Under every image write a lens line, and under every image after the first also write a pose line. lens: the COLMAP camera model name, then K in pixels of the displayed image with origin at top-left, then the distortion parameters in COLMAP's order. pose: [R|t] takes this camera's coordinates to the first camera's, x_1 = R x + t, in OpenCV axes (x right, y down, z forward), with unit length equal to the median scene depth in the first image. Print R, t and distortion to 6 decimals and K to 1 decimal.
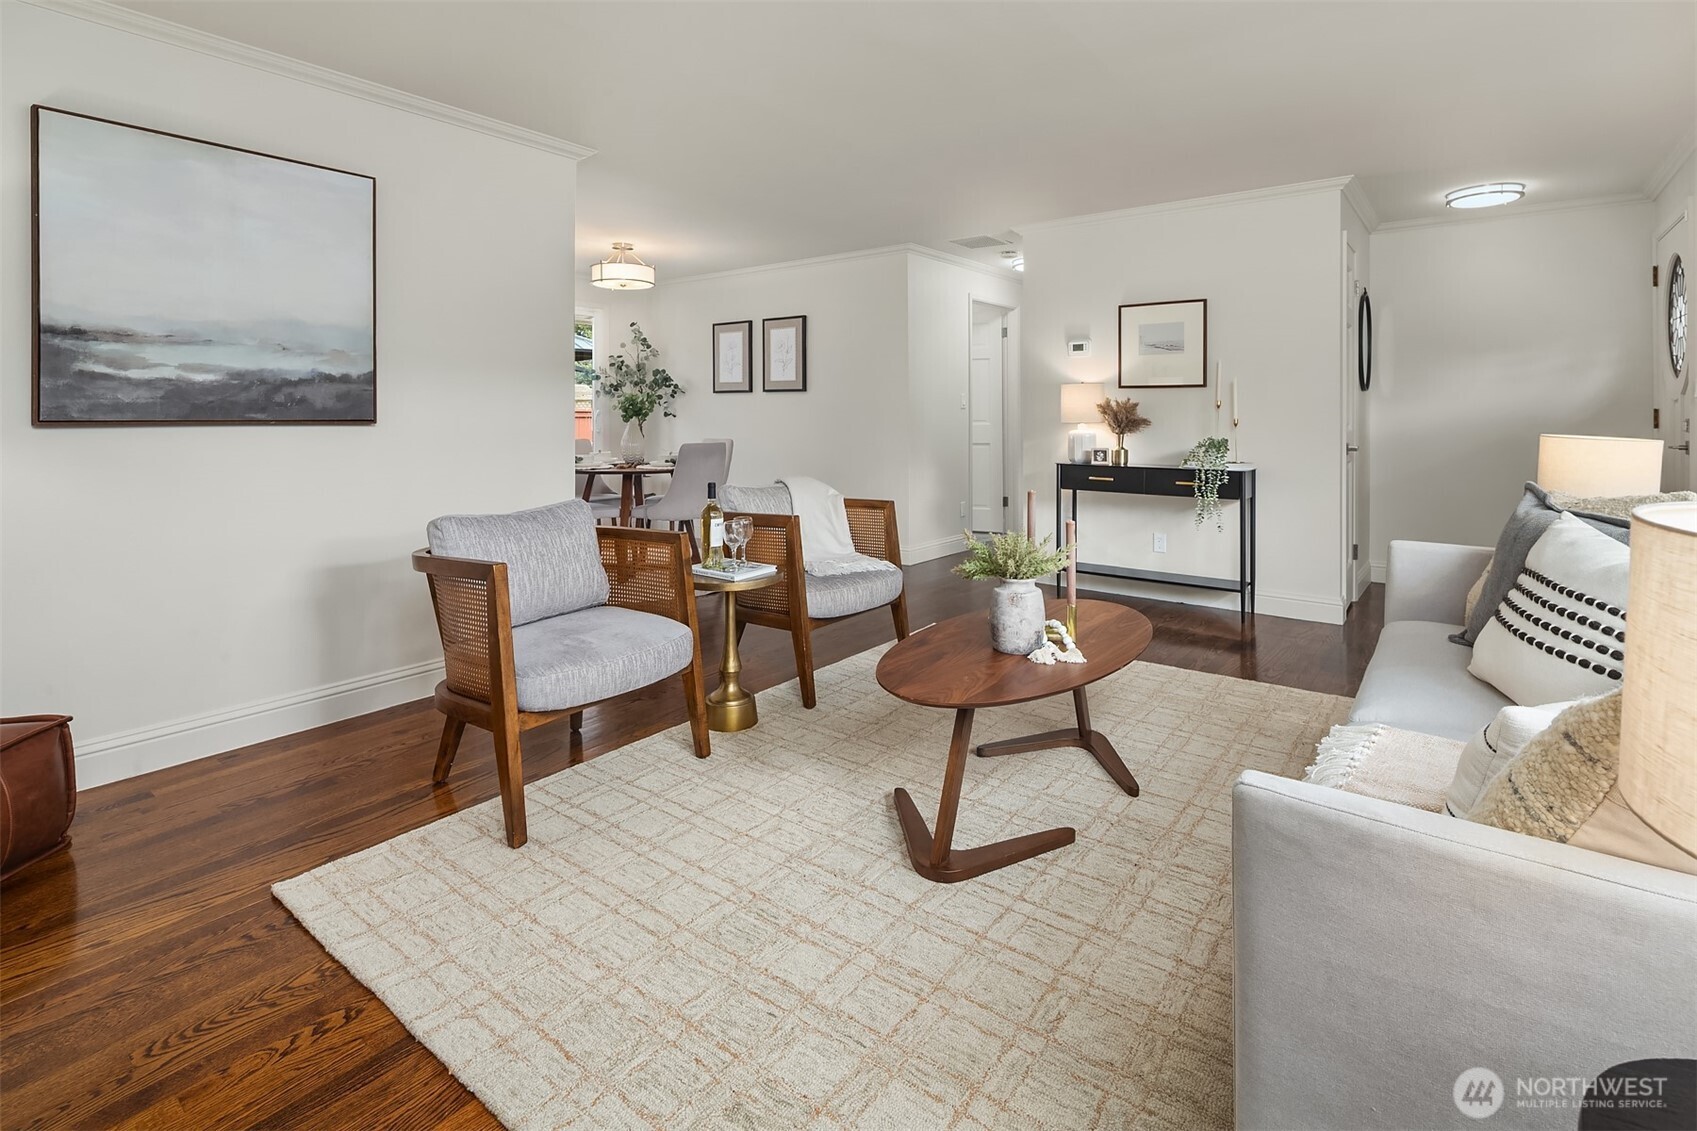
lens RADIAL K [[827.3, 0, 850.8], [0, 827.3, 470.8], [0, 0, 1]] dist [0.000294, -0.000072]
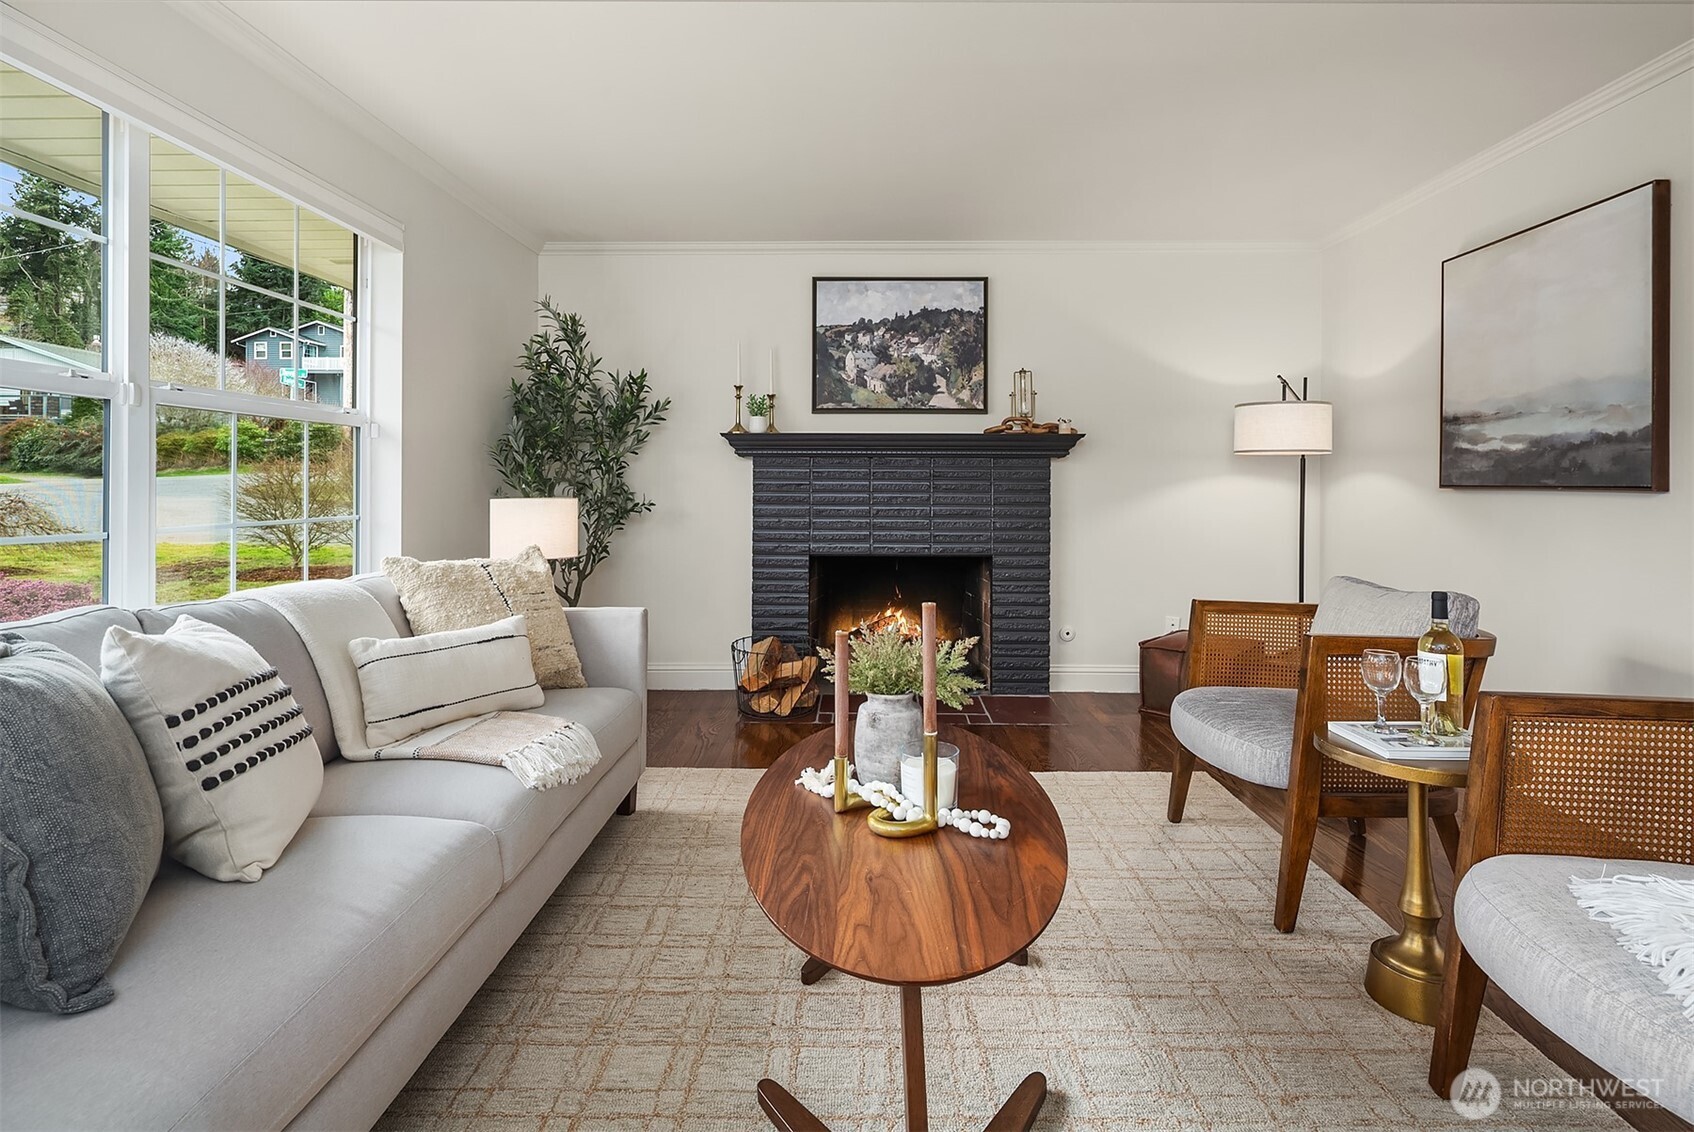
lens RADIAL K [[836.1, 0, 856.3], [0, 836.1, 556.7], [0, 0, 1]] dist [0.000843, -0.000366]
pose [[-0.805550, 0.047315, -0.590636, 0.590645], [-0.045474, 0.988930, 0.141242, -0.084555], [0.590780, 0.140636, -0.794481, 1.373826]]
